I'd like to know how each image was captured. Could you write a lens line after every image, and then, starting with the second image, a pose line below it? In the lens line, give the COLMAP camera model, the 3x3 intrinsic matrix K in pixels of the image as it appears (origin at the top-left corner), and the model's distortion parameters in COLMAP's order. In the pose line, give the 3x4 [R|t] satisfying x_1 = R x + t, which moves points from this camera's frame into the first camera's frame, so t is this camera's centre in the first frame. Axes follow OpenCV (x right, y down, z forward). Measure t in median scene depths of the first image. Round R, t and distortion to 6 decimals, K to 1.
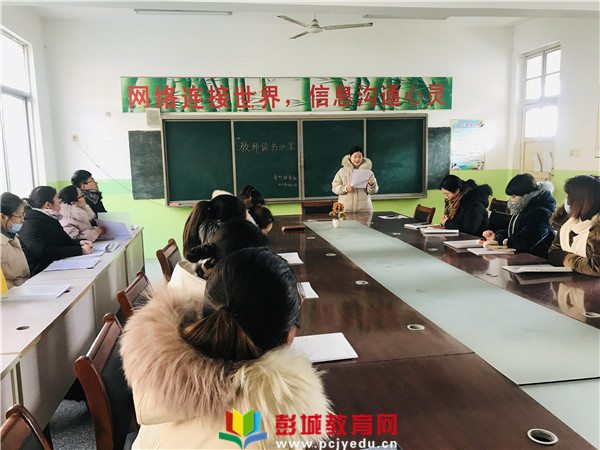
lens RADIAL K [[489.0, 0, 300.0], [0, 489.0, 225.0], [0, 0, 1]] dist [0.045259, -0.048792]
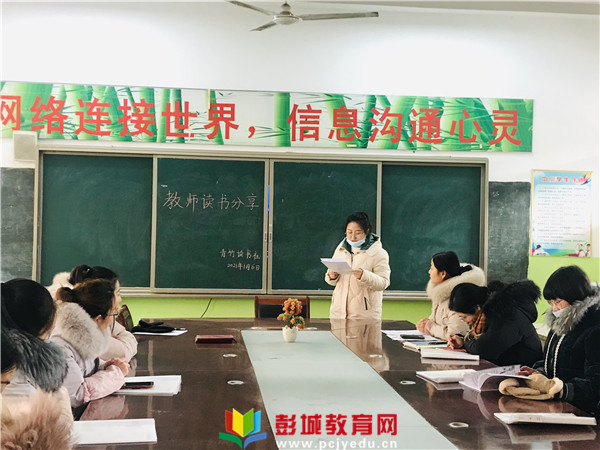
lens RADIAL K [[888.4, 0, 300.0], [0, 888.4, 225.0], [0, 0, 1]] dist [0.146767, -0.187607]
pose [[0.997734, 0.043879, -0.050998, 0.096056], [-0.050166, 0.990327, -0.129367, 0.003000], [0.044828, 0.131632, 0.990284, -0.066031]]
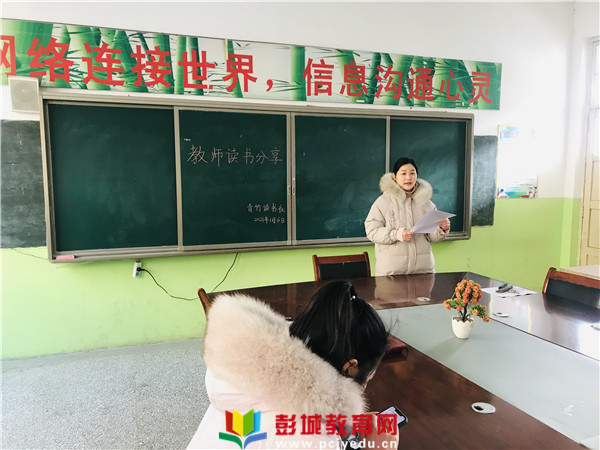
lens RADIAL K [[491.3, 0, 300.0], [0, 491.3, 225.0], [0, 0, 1]] dist [0.010793, 0.014912]
pose [[0.981045, 0.000611, 0.193781, -0.105879], [0.005905, 0.999436, -0.033047, -0.056887], [-0.193692, 0.033565, 0.980488, 0.407282]]
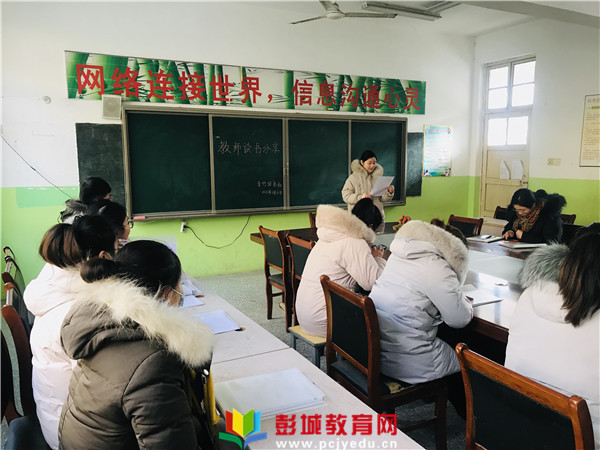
lens RADIAL K [[489.0, 0, 300.0], [0, 489.0, 225.0], [0, 0, 1]] dist [0.045259, -0.048792]
pose [[0.950164, -0.023756, 0.310844, -0.251154], [0.025301, 0.999679, -0.000938, -0.022598], [-0.310722, 0.008755, 0.950461, 0.160928]]
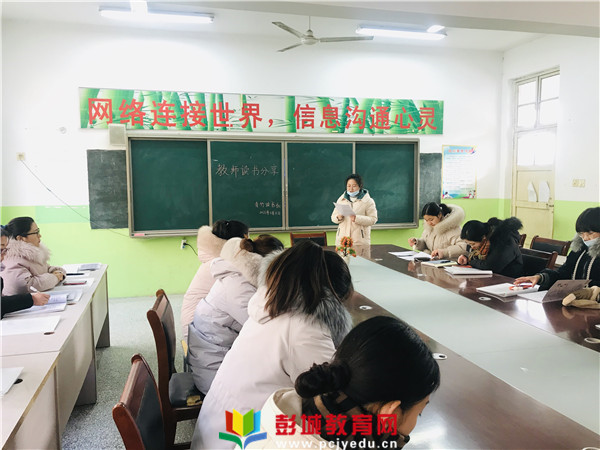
lens RADIAL K [[489.0, 0, 300.0], [0, 489.0, 225.0], [0, 0, 1]] dist [0.045259, -0.048792]
pose [[0.995012, 0.006287, 0.099554, -0.060061], [-0.001388, 0.998788, -0.049199, -0.016485], [-0.099743, 0.048815, 0.993815, 0.106787]]
